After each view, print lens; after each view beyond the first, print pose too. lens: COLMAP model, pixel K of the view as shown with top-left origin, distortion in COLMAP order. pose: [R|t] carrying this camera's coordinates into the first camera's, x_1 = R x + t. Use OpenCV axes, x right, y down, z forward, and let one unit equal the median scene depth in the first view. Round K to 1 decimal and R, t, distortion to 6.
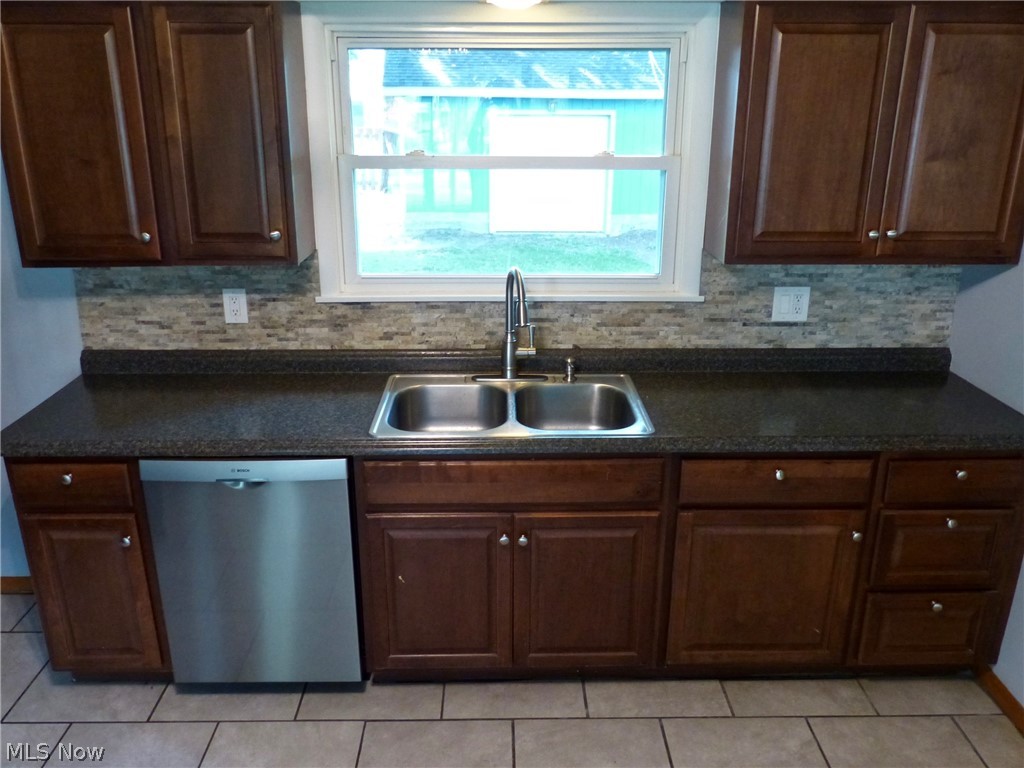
lens RADIAL K [[822.3, 0, 512.0], [0, 822.3, 384.0], [0, 0, 1]] dist [-0.011261, -0.003042]
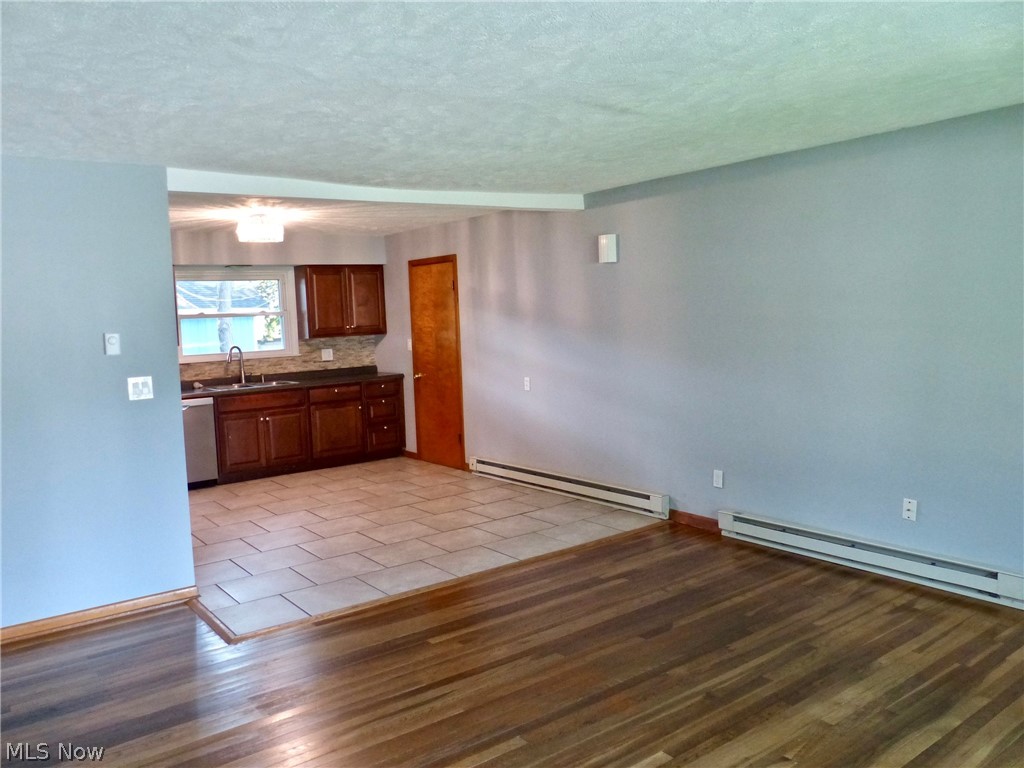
lens RADIAL K [[822.3, 0, 512.0], [0, 822.3, 384.0], [0, 0, 1]] dist [-0.011261, -0.003042]
pose [[0.811052, -0.087222, 0.578435, -0.973209], [0.229085, 0.957202, -0.176874, 0.773125], [-0.538252, 0.275965, 0.796322, -1.970309]]
